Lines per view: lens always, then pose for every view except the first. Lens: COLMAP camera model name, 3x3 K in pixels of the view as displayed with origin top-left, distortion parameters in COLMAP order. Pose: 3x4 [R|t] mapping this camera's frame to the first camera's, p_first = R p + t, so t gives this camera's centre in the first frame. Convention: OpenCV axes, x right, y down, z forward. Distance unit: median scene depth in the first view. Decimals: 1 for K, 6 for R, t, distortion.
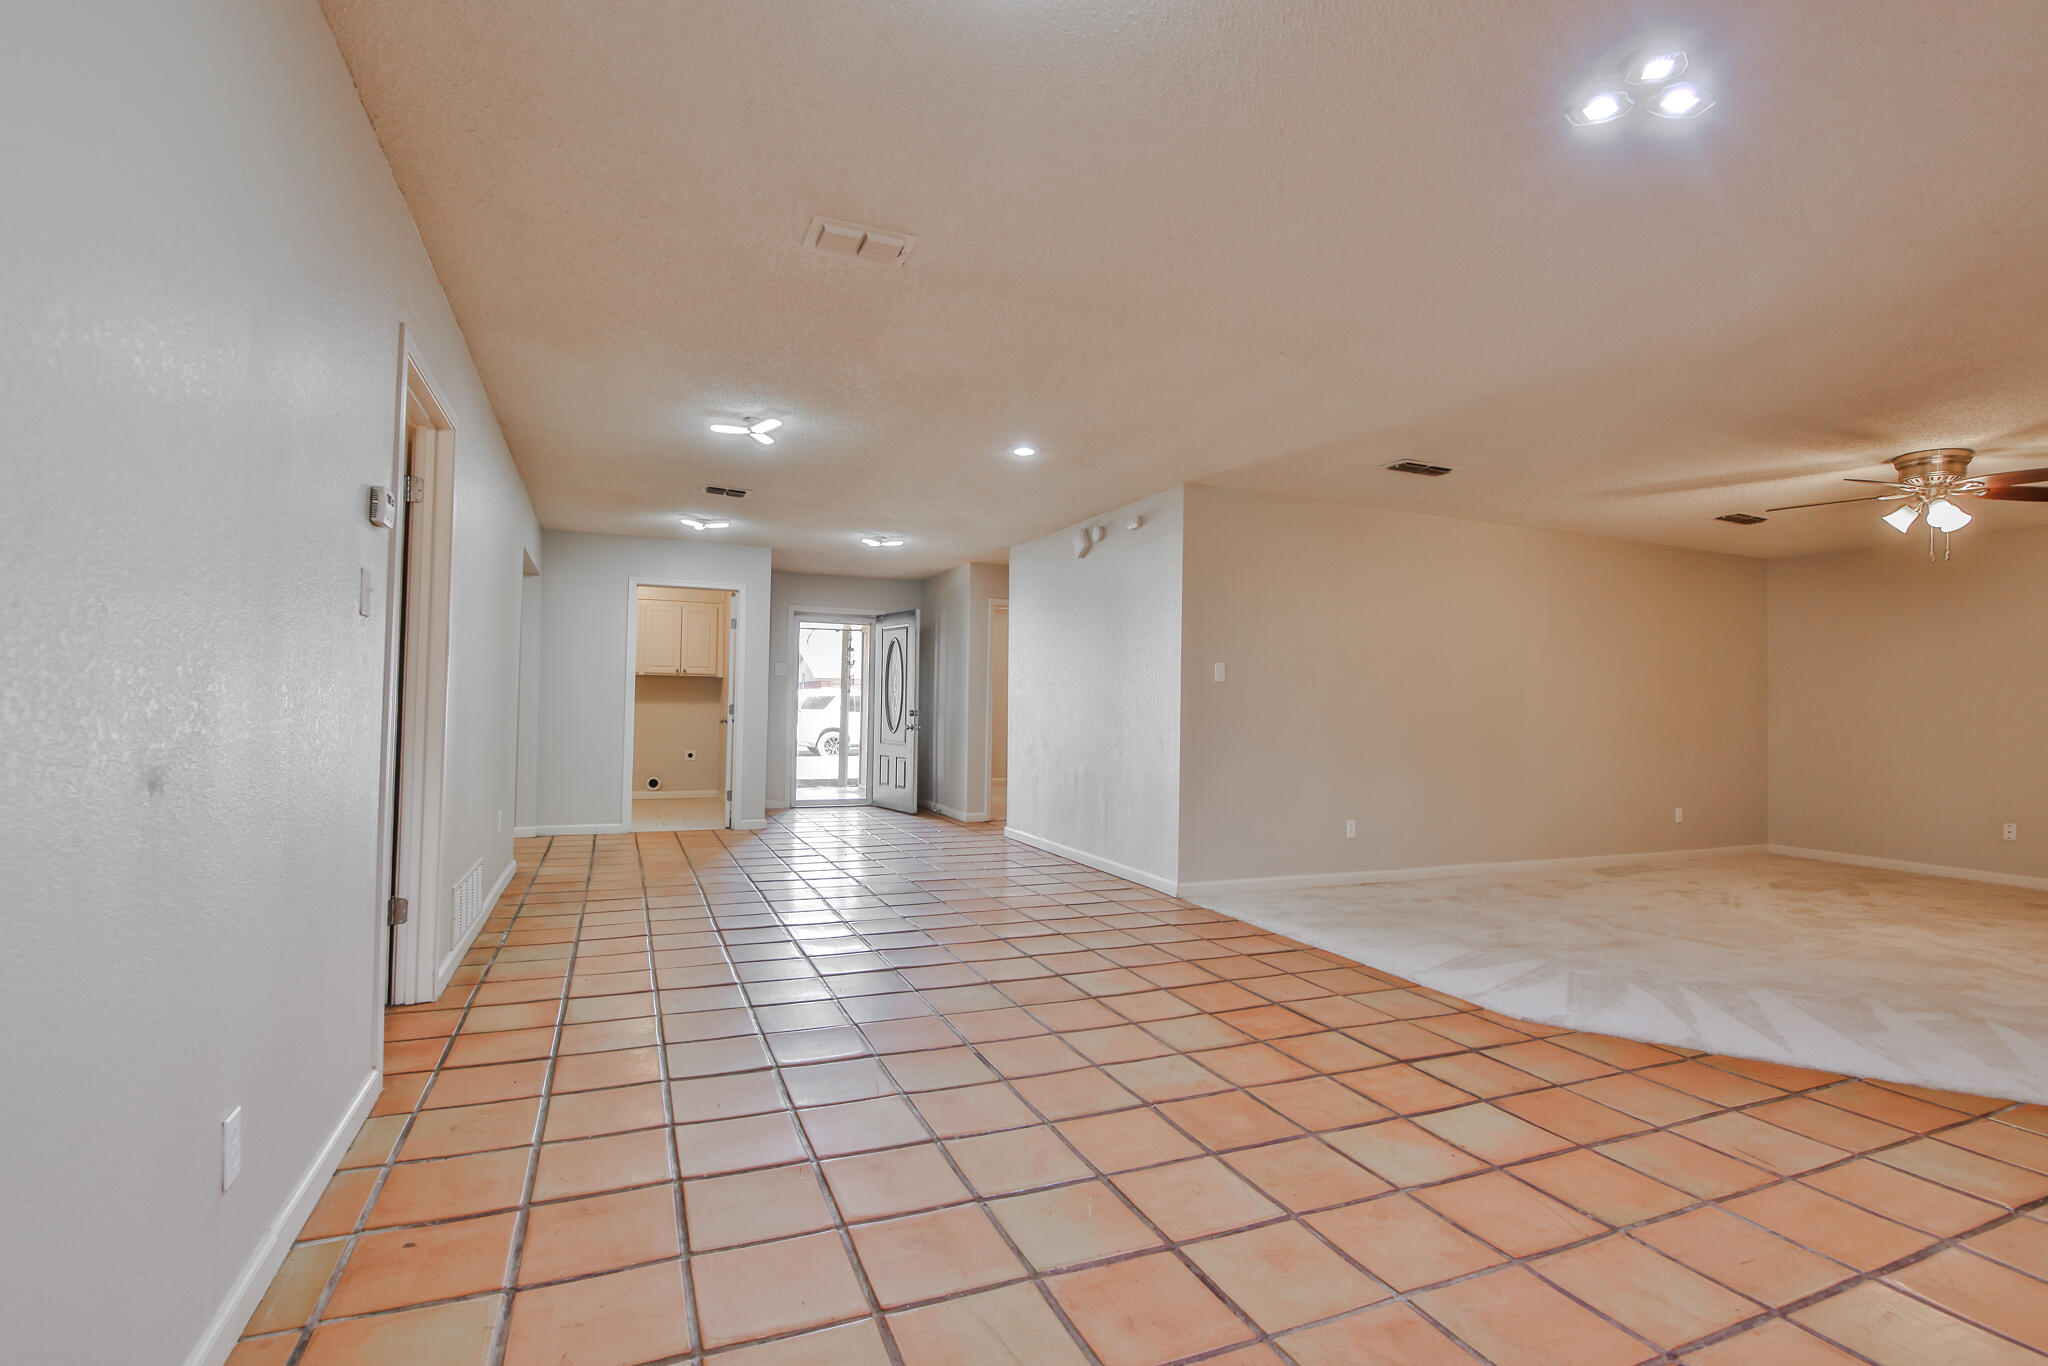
lens RADIAL K [[938.3, 0, 1024.0], [0, 938.3, 683.0], [0, 0, 1]] dist [-0.004238, -0.008097]
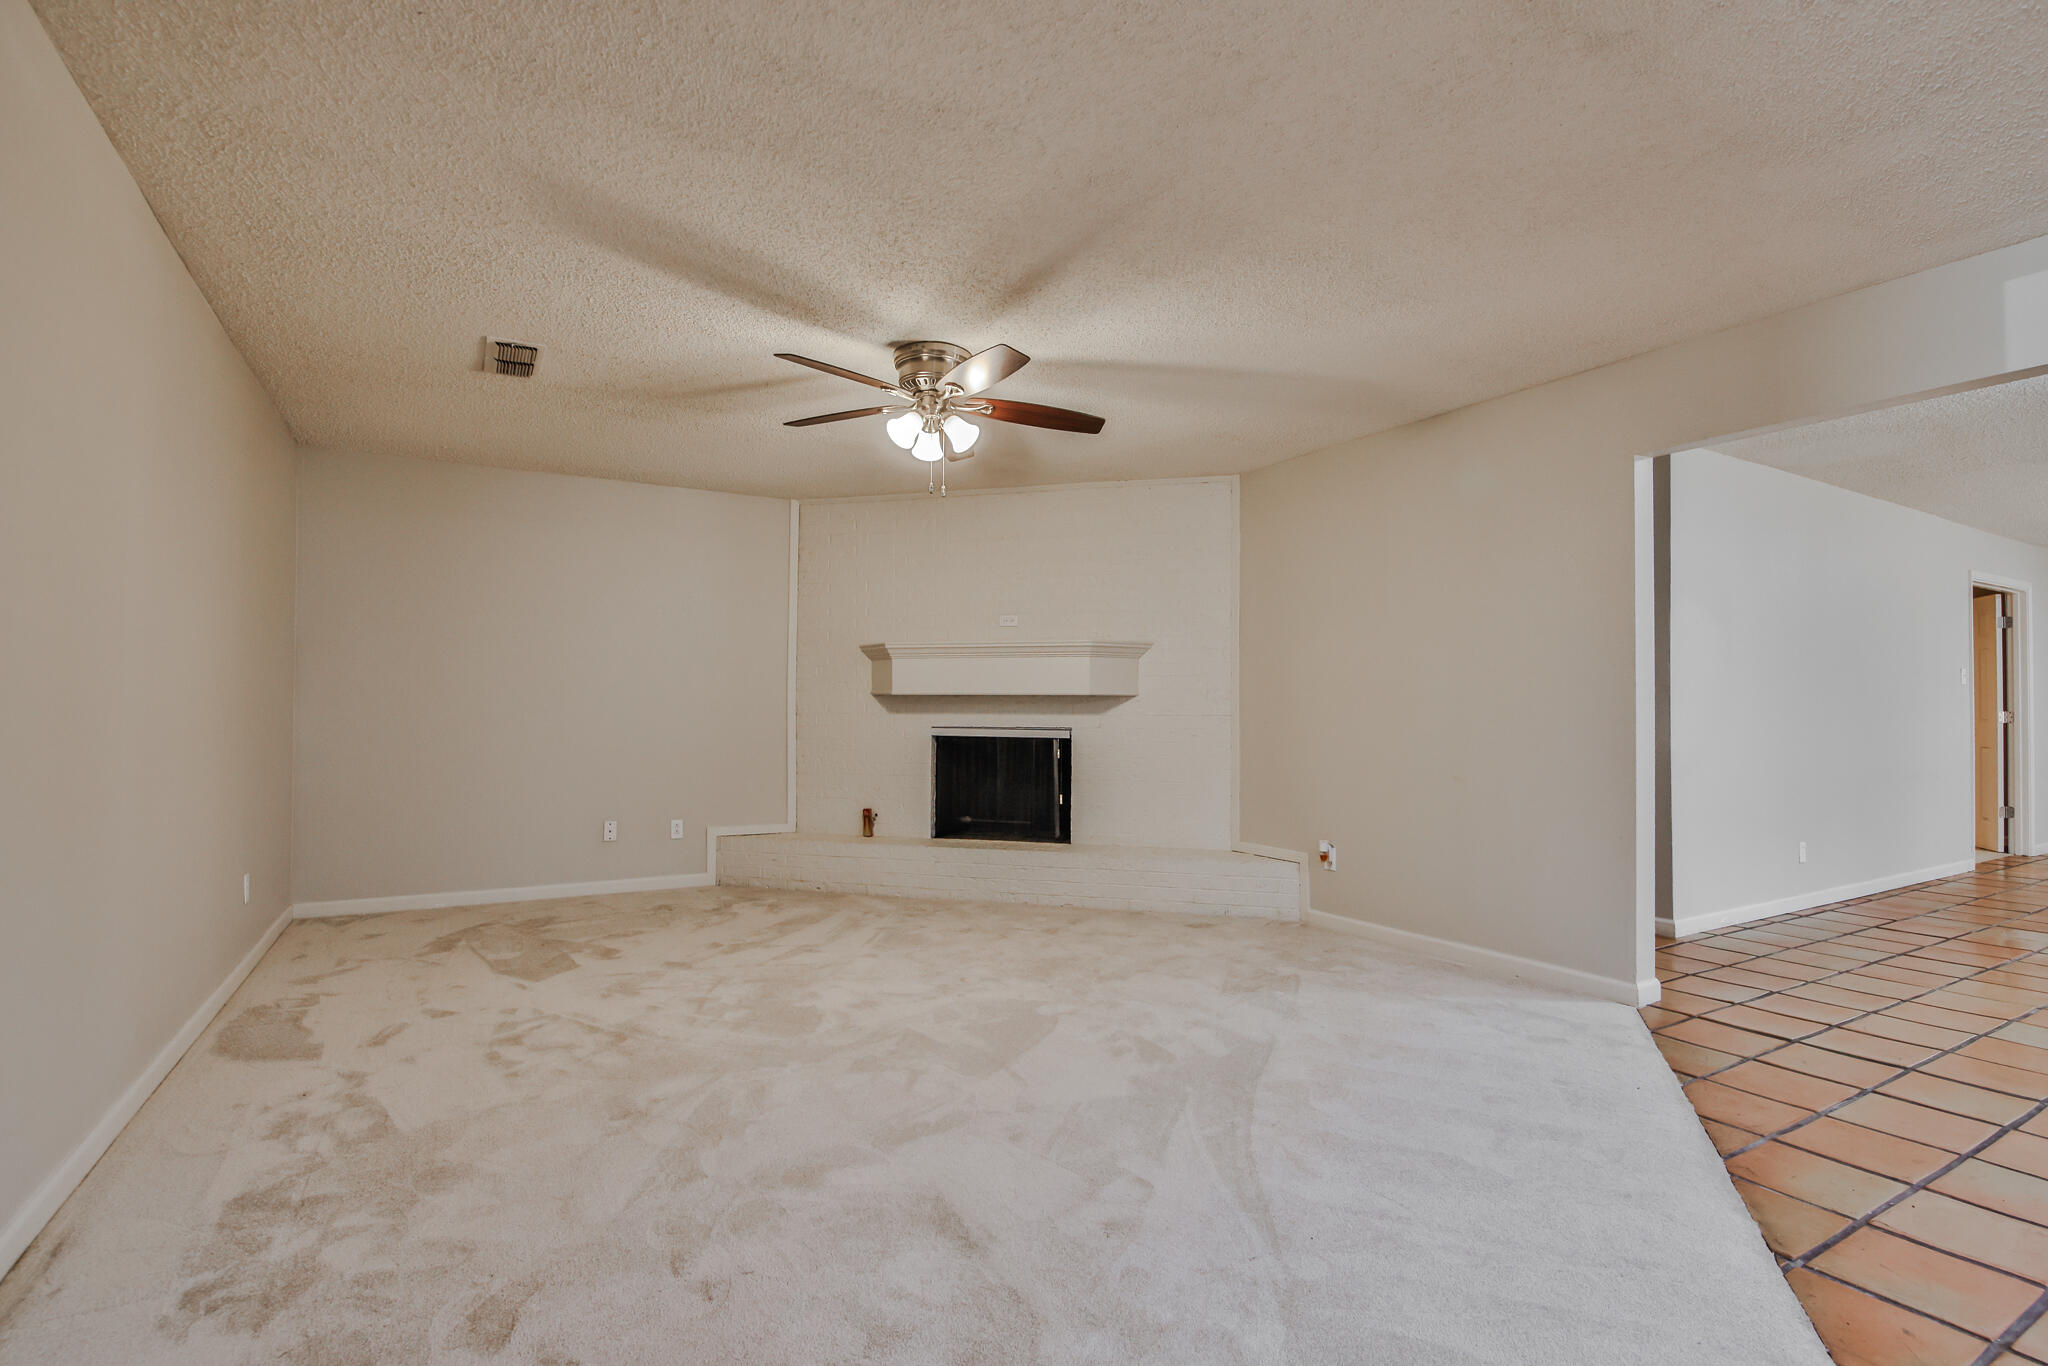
lens RADIAL K [[961.9, 0, 1015.5], [0, 961.9, 688.5], [0, 0, 1]] dist [-0.000866, -0.008448]
pose [[-0.111448, 0.001224, 0.993770, 0.189122], [-0.033127, 0.999439, -0.004946, 0.028811], [-0.993218, -0.033471, -0.111345, 1.002469]]
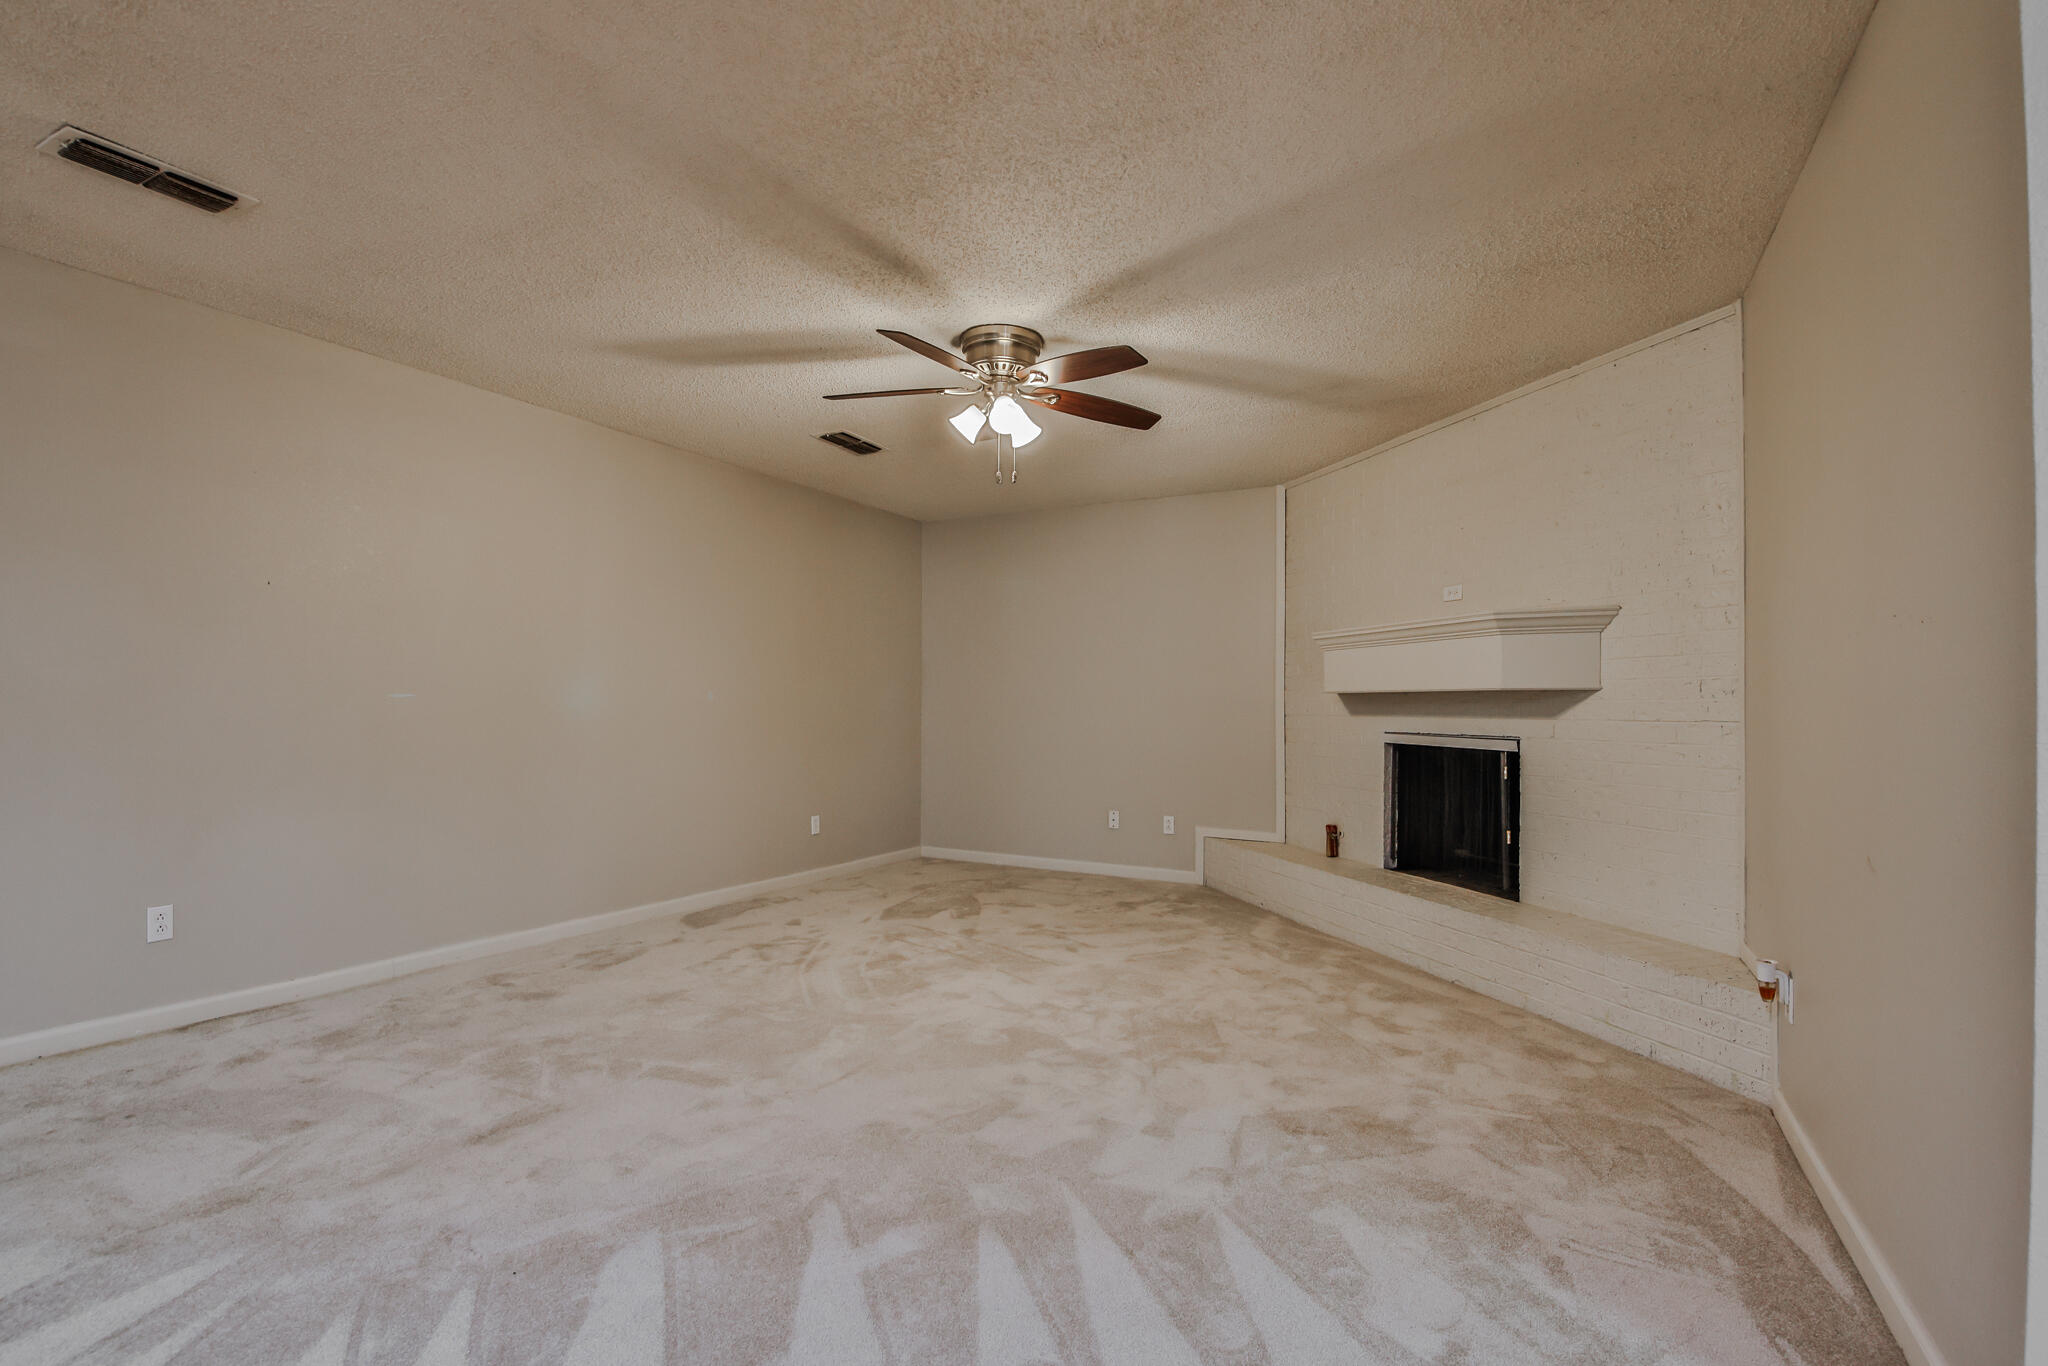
lens RADIAL K [[961.9, 0, 1015.5], [0, 961.9, 688.5], [0, 0, 1]] dist [-0.000866, -0.008448]
pose [[0.787275, -0.000272, 0.616602, 0.516990], [-0.008910, 0.999890, 0.011817, 0.020969], [-0.616538, -0.014797, 0.787186, 0.389838]]
